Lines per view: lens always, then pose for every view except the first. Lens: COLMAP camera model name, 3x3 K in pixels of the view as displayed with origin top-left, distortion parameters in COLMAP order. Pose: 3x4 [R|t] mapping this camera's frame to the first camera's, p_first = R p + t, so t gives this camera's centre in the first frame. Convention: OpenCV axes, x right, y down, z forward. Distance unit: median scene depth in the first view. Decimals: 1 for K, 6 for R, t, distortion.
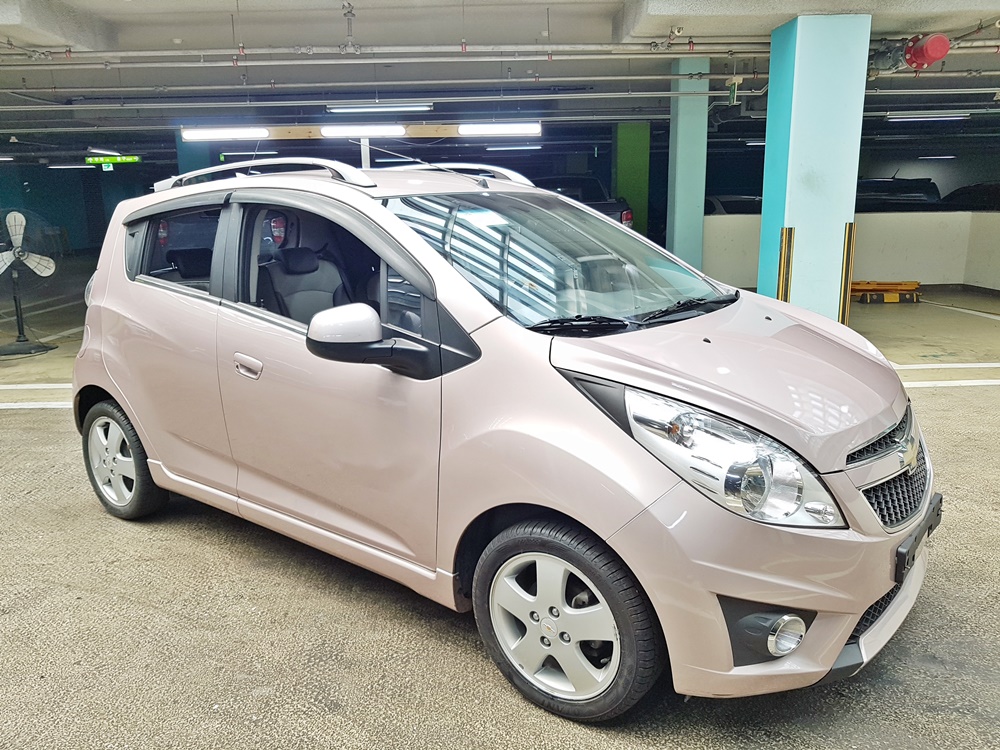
lens RADIAL K [[797.9, 0, 487.6], [0, 797.9, 367.7], [0, 0, 1]] dist [-0.033800, 0.047279]
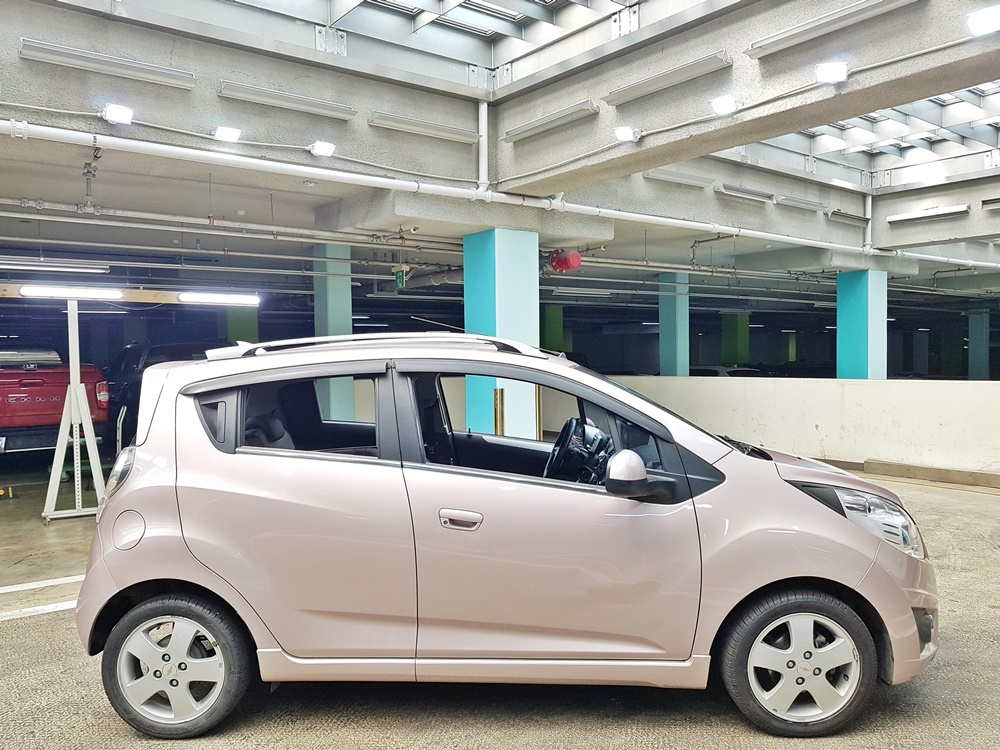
lens RADIAL K [[782.2, 0, 483.4], [0, 782.2, 371.1], [0, 0, 1]] dist [-0.005169, 0.008970]
pose [[0.803129, -0.004016, 0.595792, -0.350048], [0.122742, 0.979643, -0.158854, -0.010679], [-0.583025, 0.200709, 0.787272, 0.041779]]
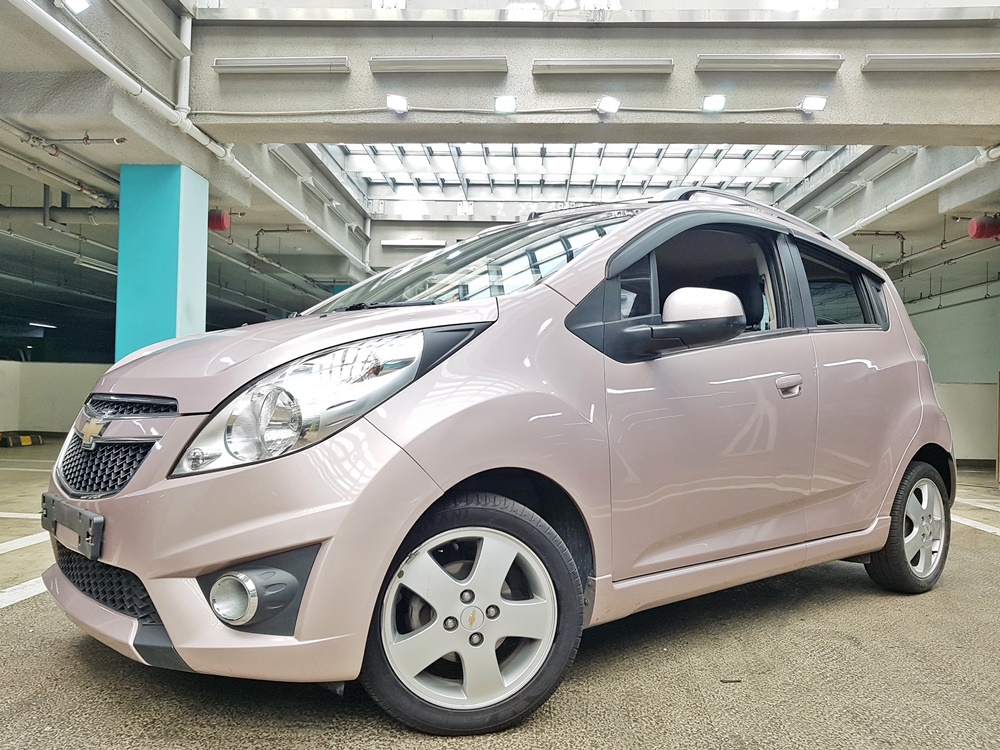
lens RADIAL K [[829.7, 0, 473.3], [0, 829.7, 375.3], [0, 0, 1]] dist [-0.010686, 0.005155]
pose [[0.082107, 0.047587, 0.995487, -0.640075], [0.181668, 0.981410, -0.061898, -0.007697], [-0.979926, 0.185930, 0.071935, 0.511155]]
